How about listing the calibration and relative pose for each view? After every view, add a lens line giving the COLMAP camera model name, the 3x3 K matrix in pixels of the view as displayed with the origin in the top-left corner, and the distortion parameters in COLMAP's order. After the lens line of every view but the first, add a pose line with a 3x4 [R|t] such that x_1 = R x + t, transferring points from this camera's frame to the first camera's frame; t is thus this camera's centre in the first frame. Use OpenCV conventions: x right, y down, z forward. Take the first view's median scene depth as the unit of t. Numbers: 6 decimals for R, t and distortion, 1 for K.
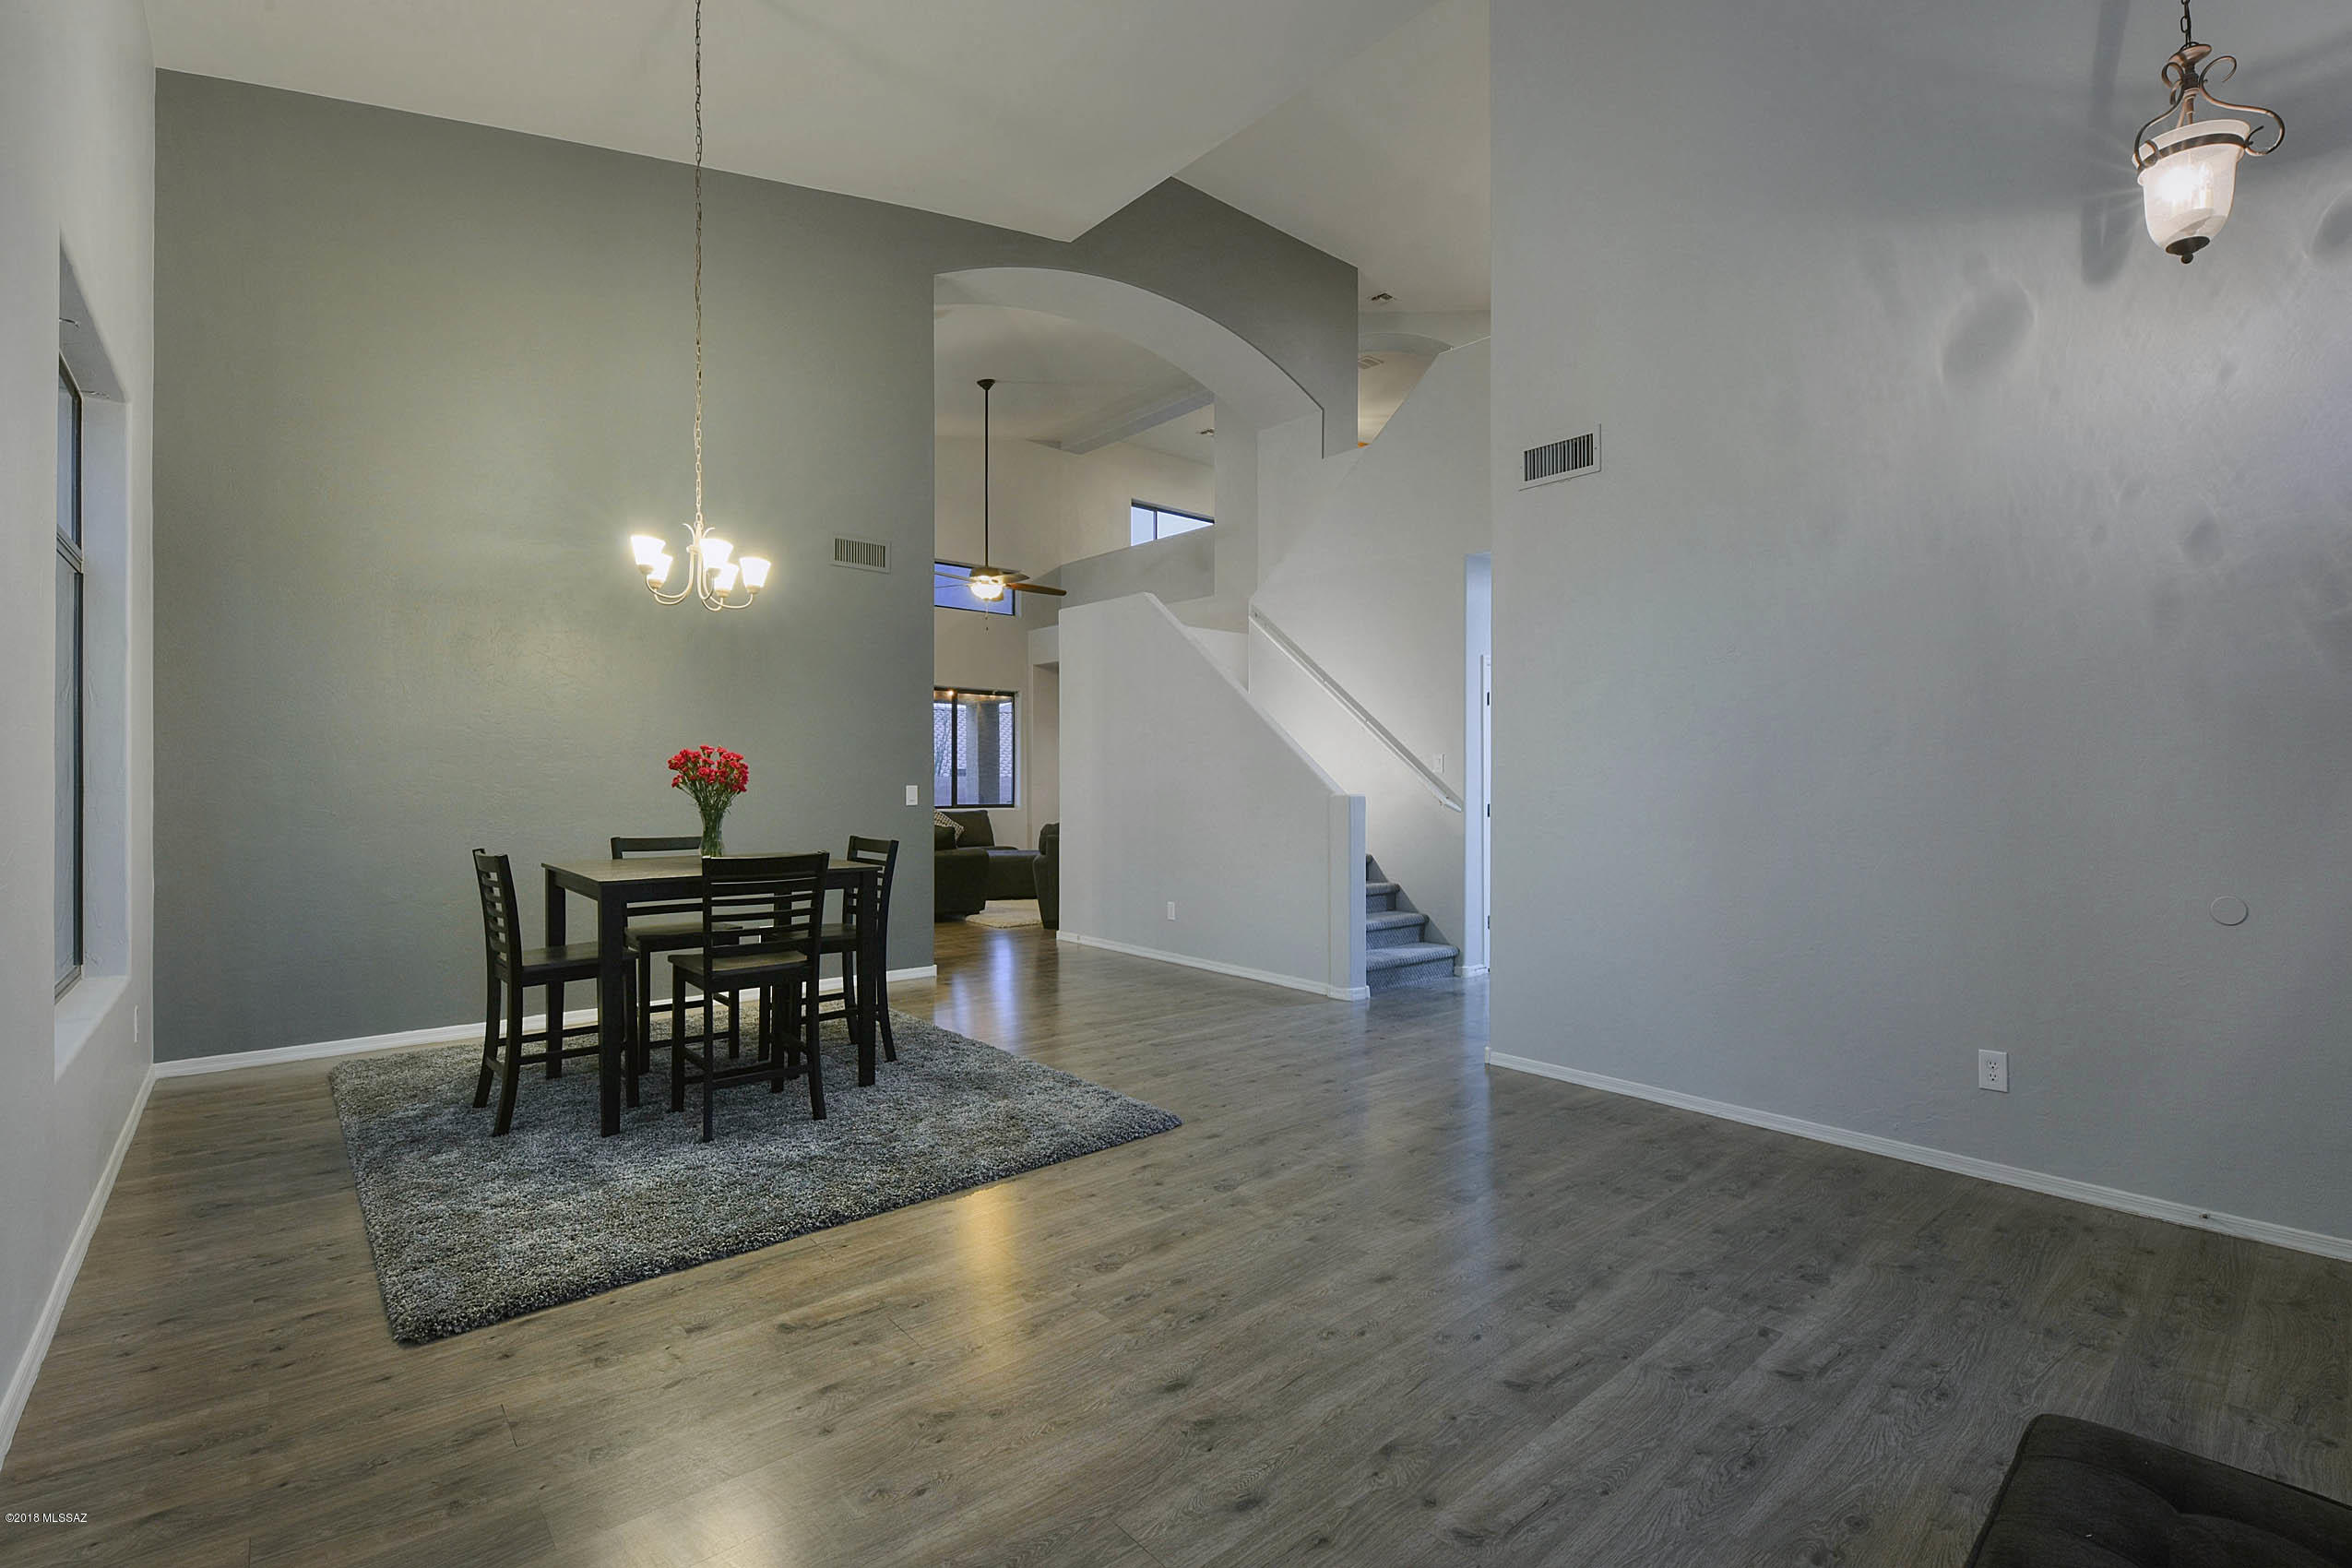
lens RADIAL K [[1070.3, 0, 1168.7], [0, 1070.3, 776.0], [0, 0, 1]] dist [-0.000406, -0.009173]
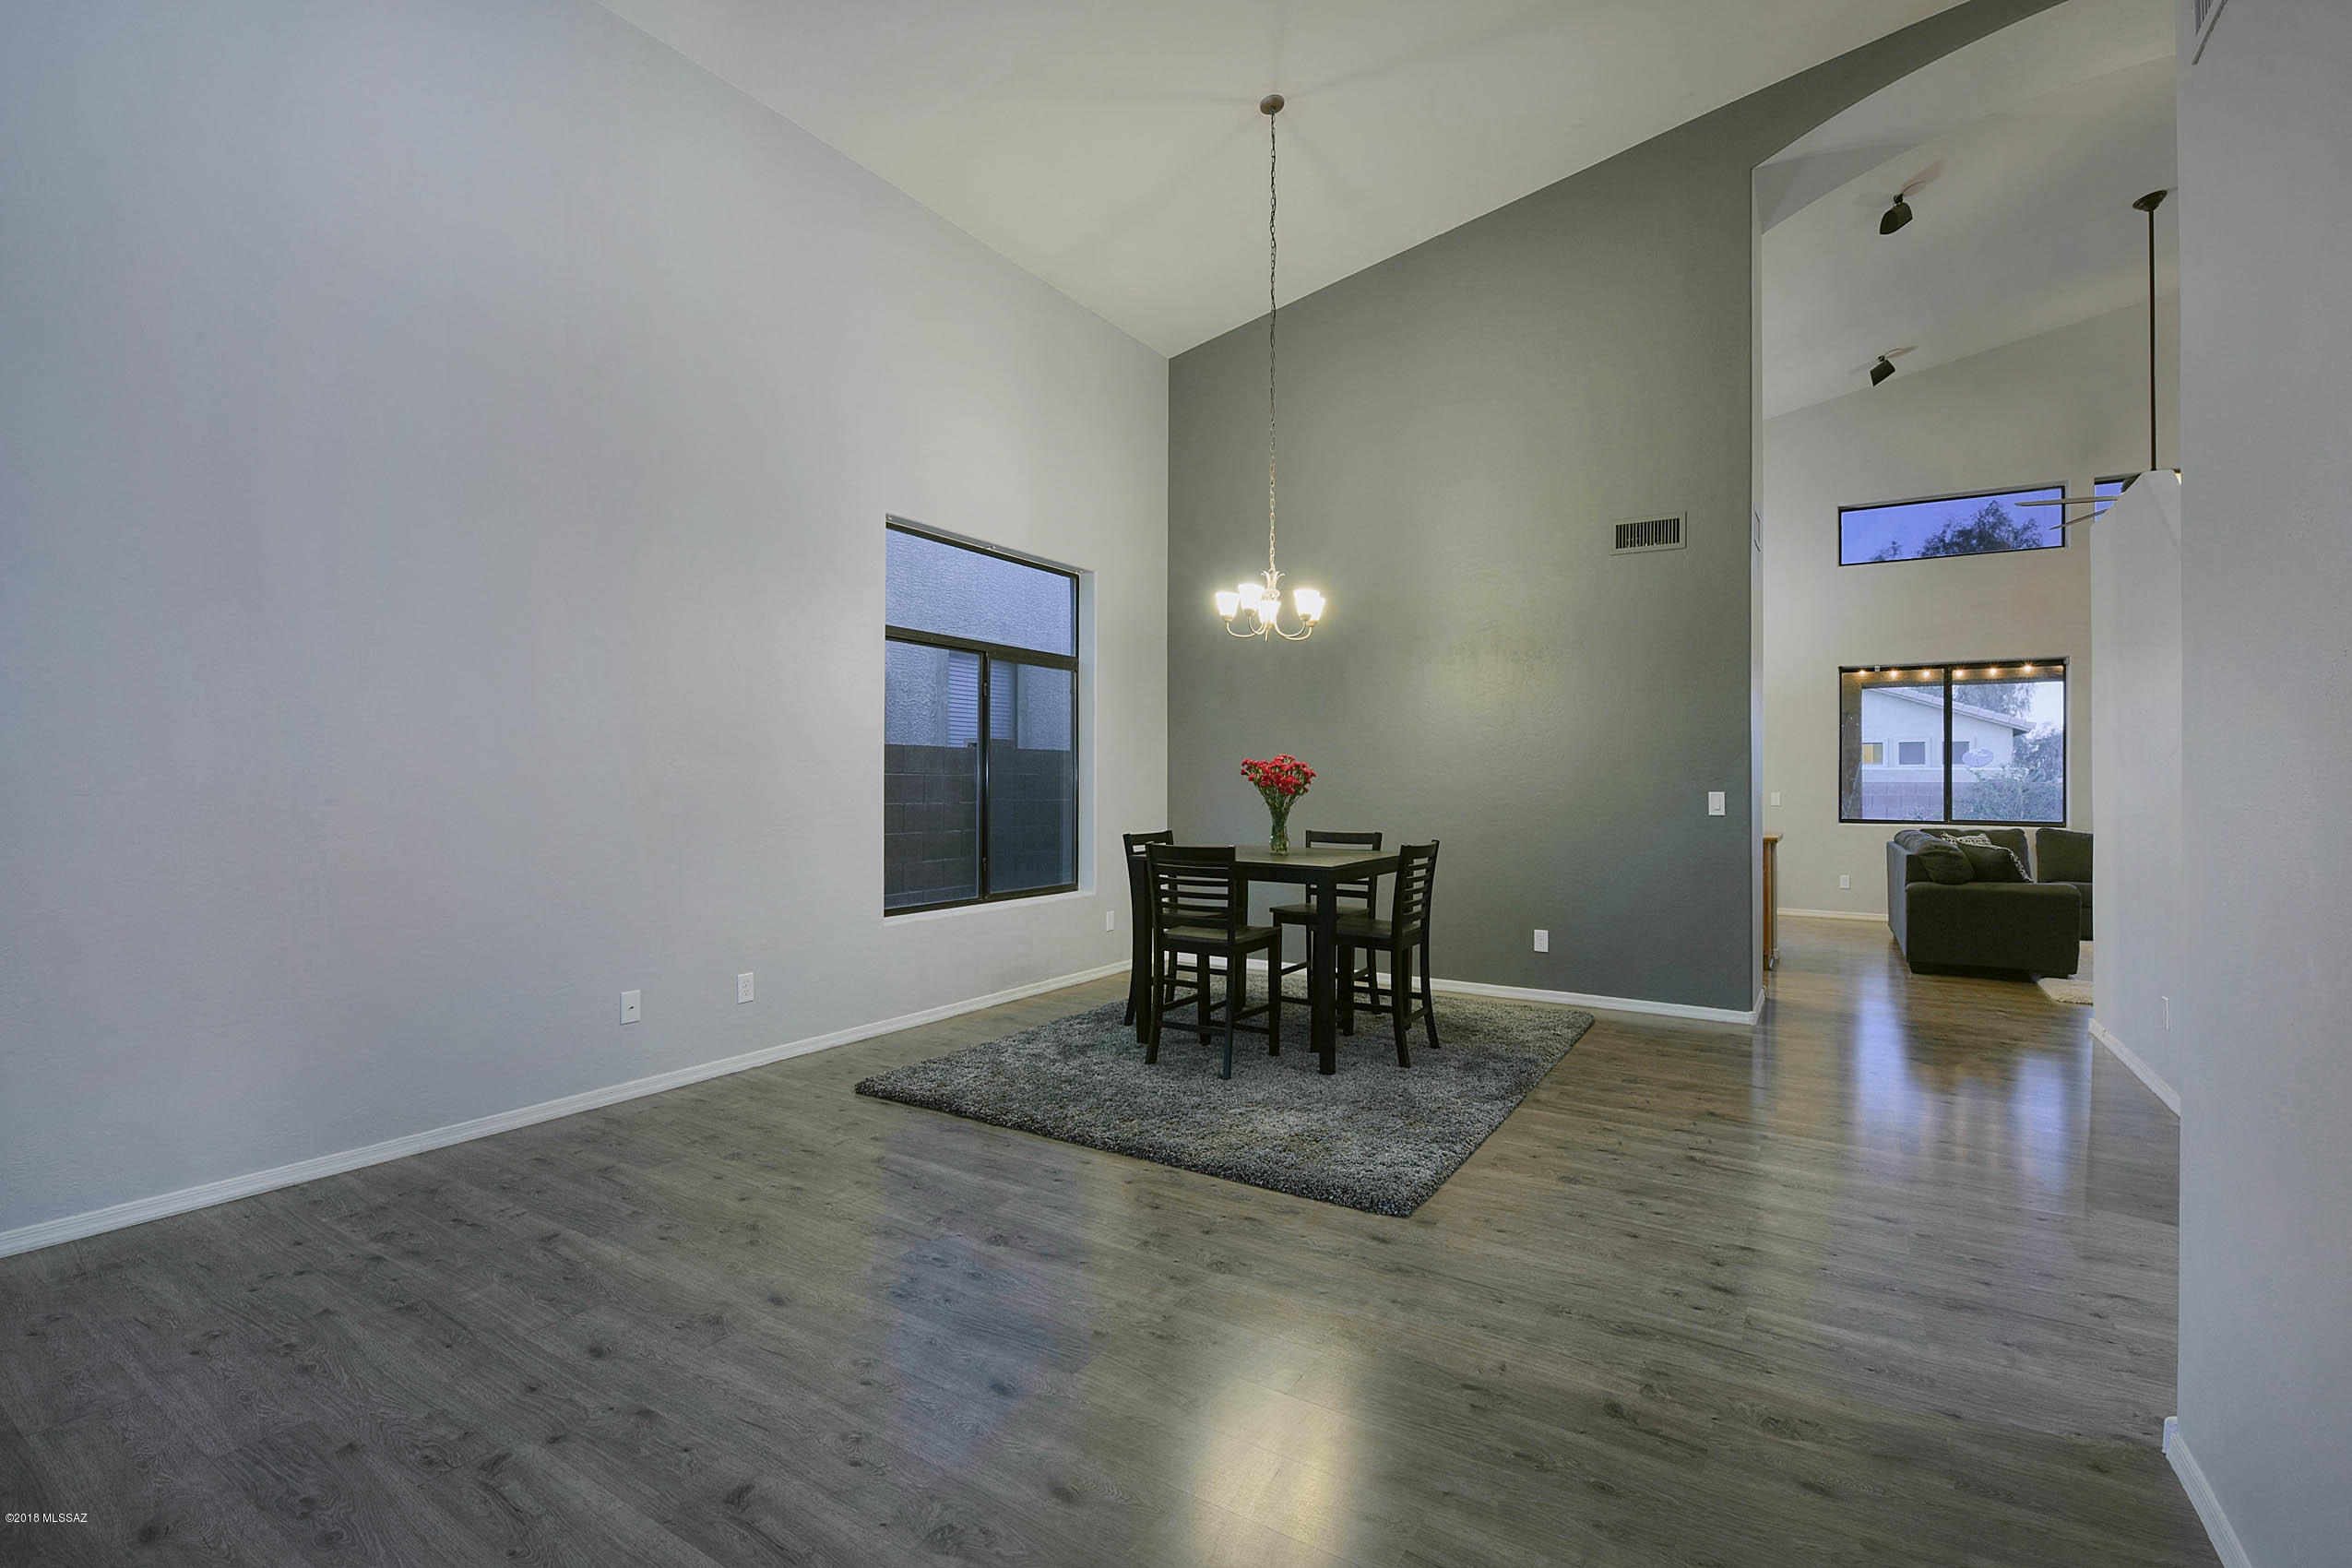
lens RADIAL K [[1015.7, 0, 1197.5], [0, 1015.7, 765.3], [0, 0, 1]] dist [0.001149, -0.010323]
pose [[0.301705, -0.018268, -0.953226, 0.689909], [-0.000670, 0.999812, -0.019373, 0.006453], [0.953401, 0.006484, 0.301636, 0.629885]]
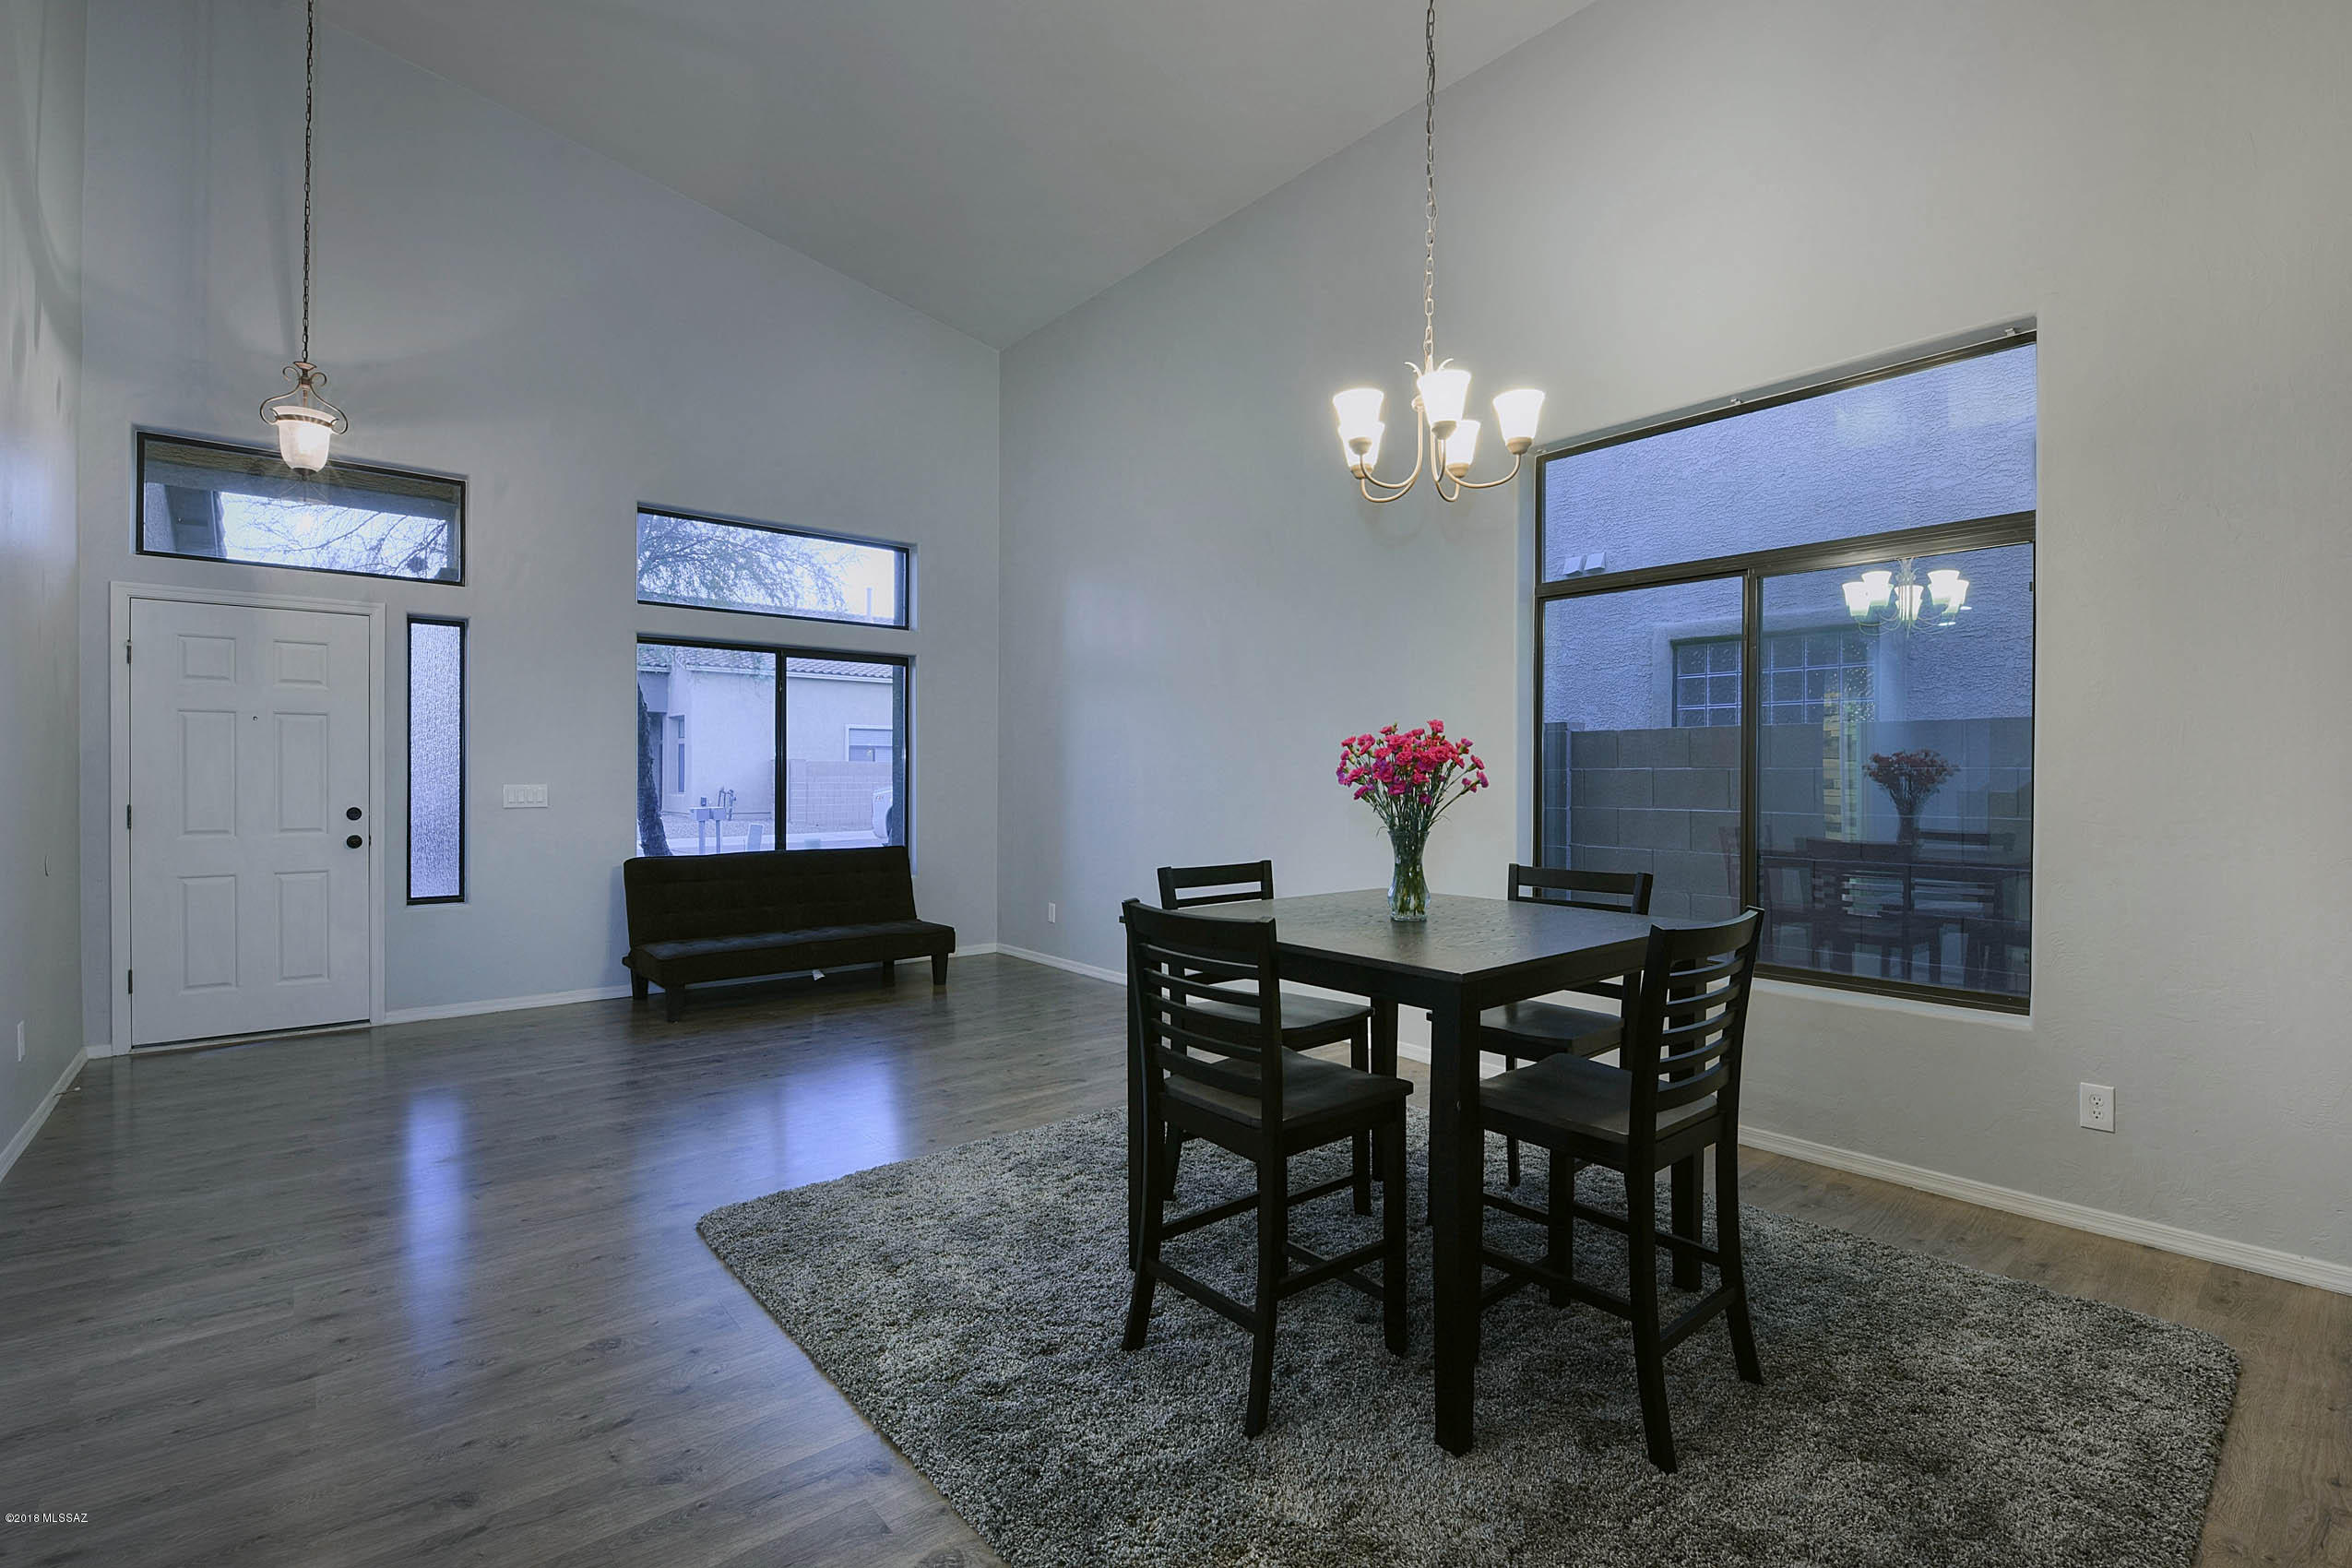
lens RADIAL K [[1070.3, 0, 1168.7], [0, 1070.3, 776.0], [0, 0, 1]] dist [-0.000406, -0.009173]
pose [[-0.999882, -0.004235, 0.014777, -0.334707], [-0.004216, 0.999990, 0.001329, 0.004096], [-0.014782, 0.001267, -0.999890, 1.763272]]
